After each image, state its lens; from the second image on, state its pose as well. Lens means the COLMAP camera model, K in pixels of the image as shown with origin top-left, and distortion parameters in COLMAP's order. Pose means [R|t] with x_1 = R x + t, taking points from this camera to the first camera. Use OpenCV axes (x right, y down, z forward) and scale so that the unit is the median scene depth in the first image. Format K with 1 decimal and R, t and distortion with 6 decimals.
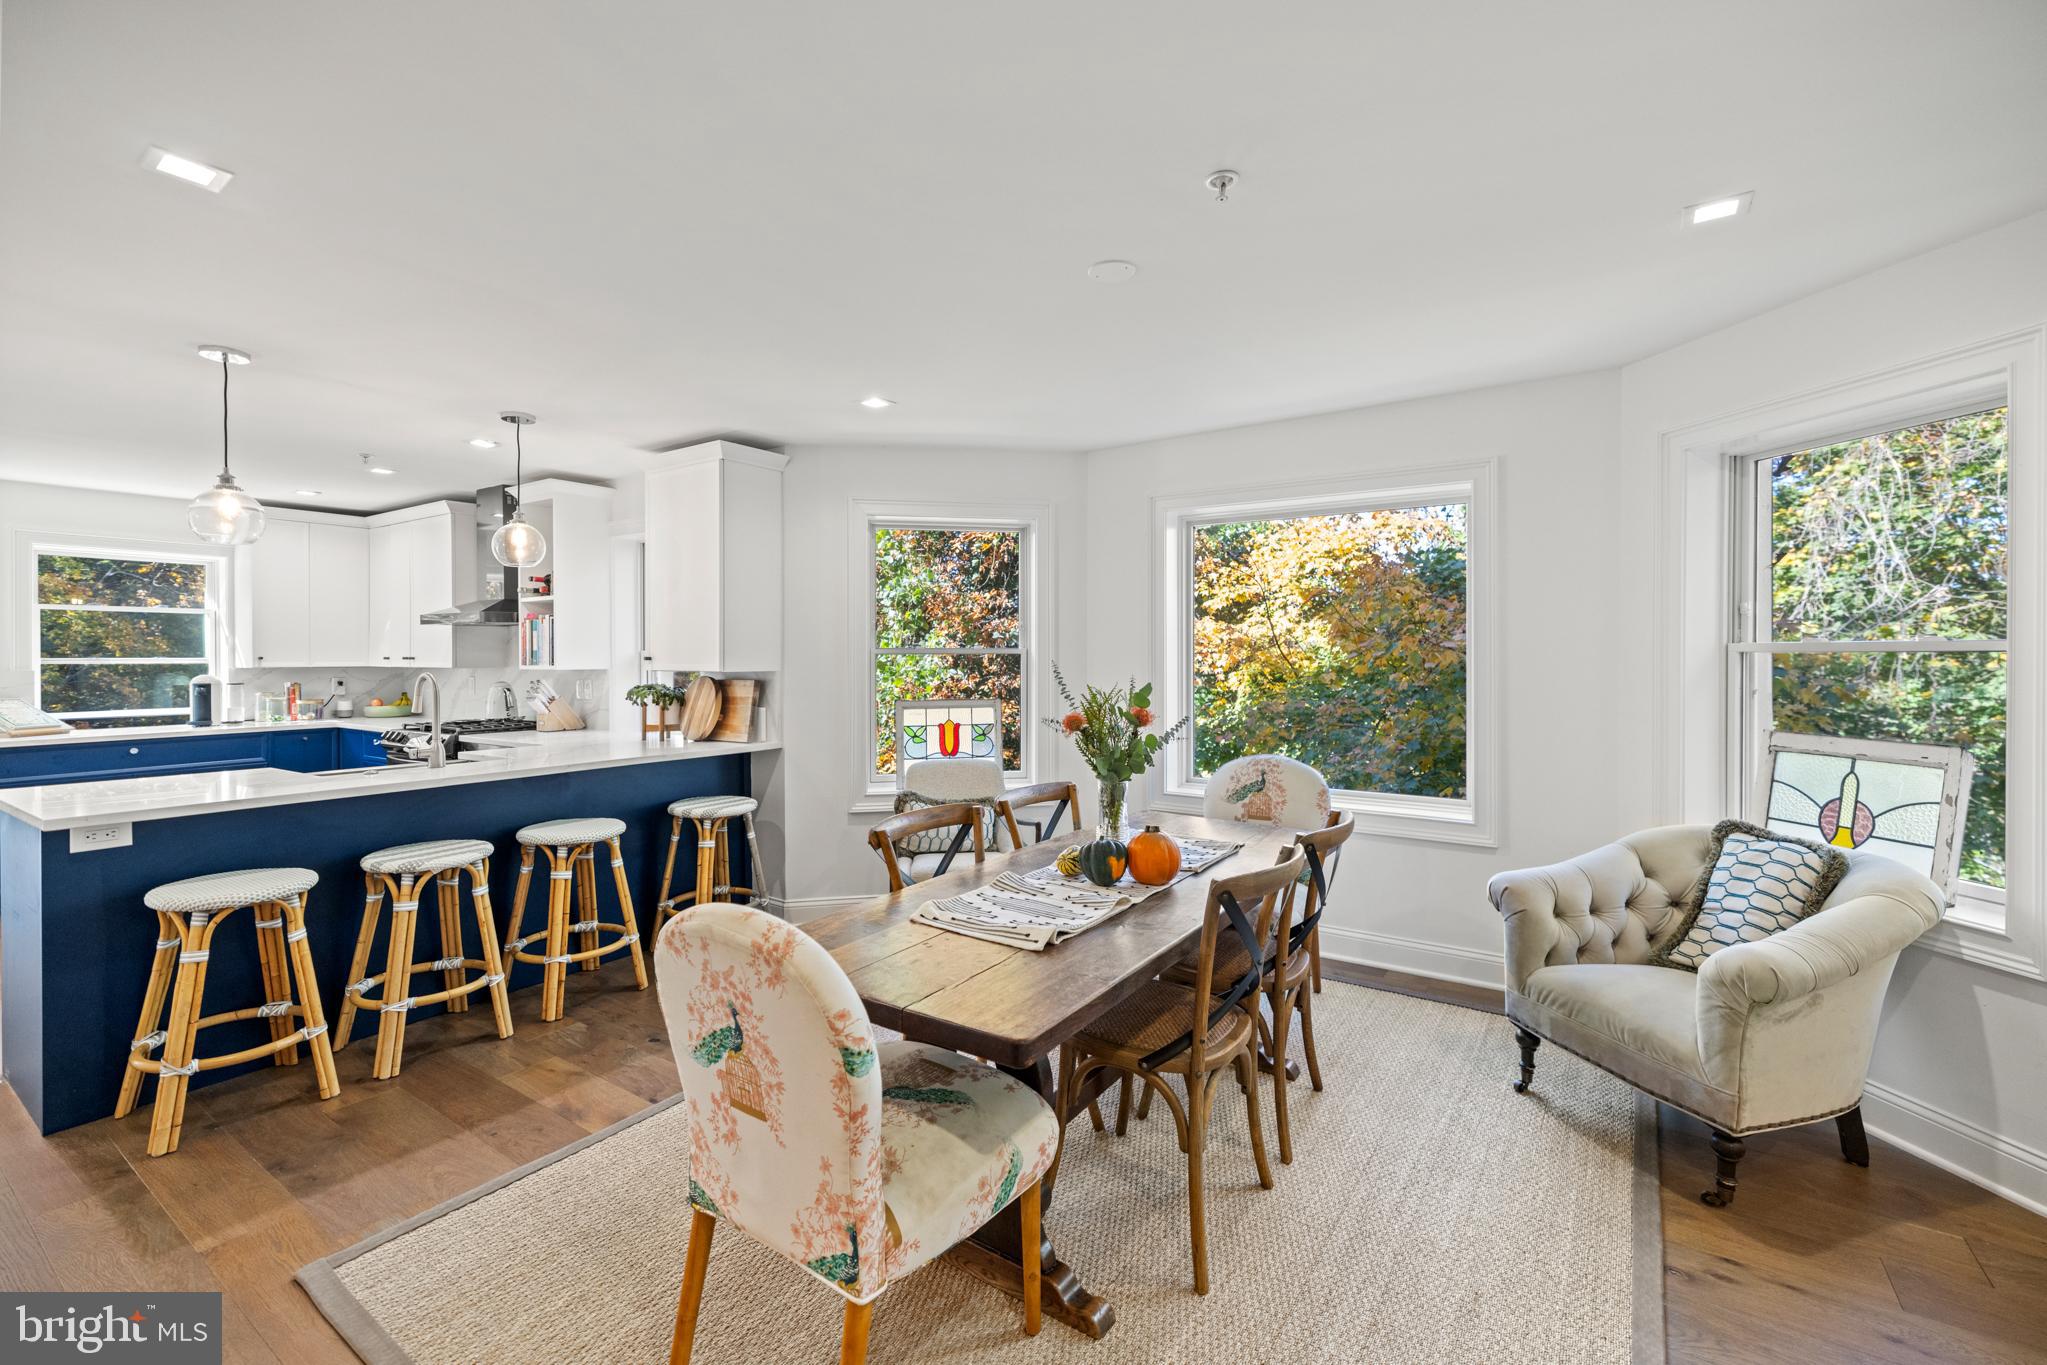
lens RADIAL K [[883.0, 0, 1027.4], [0, 883.0, 648.8], [0, 0, 1]] dist [-0.002411, -0.000248]
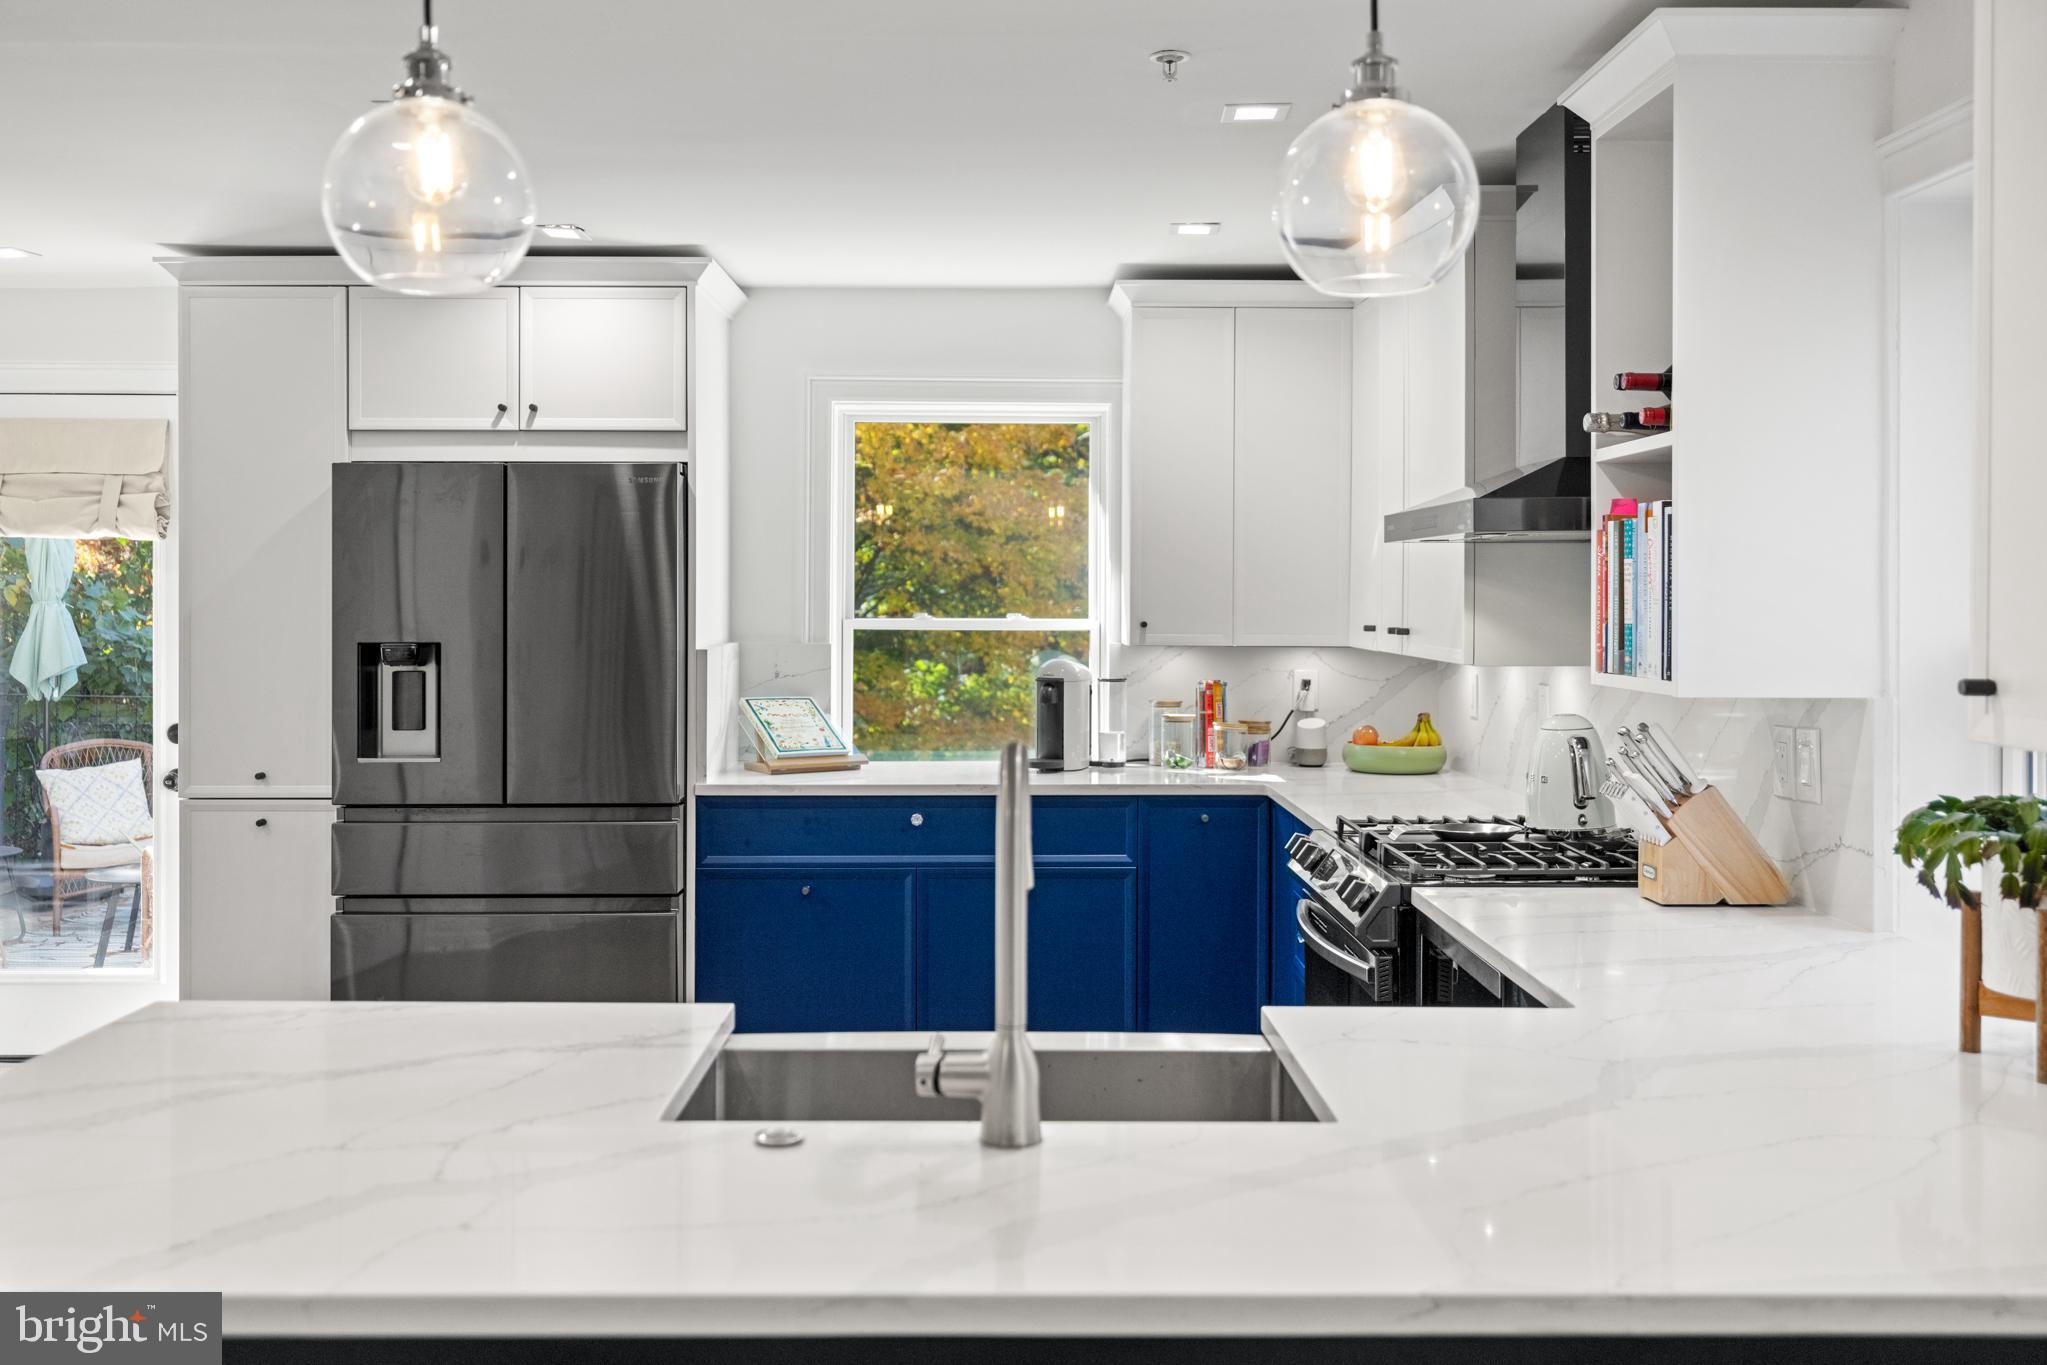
lens RADIAL K [[1790.6, 0, 1027.6], [0, 1790.6, 641.9], [0, 0, 1]] dist [-0.004350, -0.006237]
pose [[0.569449, 0.026875, -0.821587, -0.186906], [0.001101, 0.999440, 0.033455, -0.012815], [0.822026, -0.019955, 0.569101, 0.508950]]
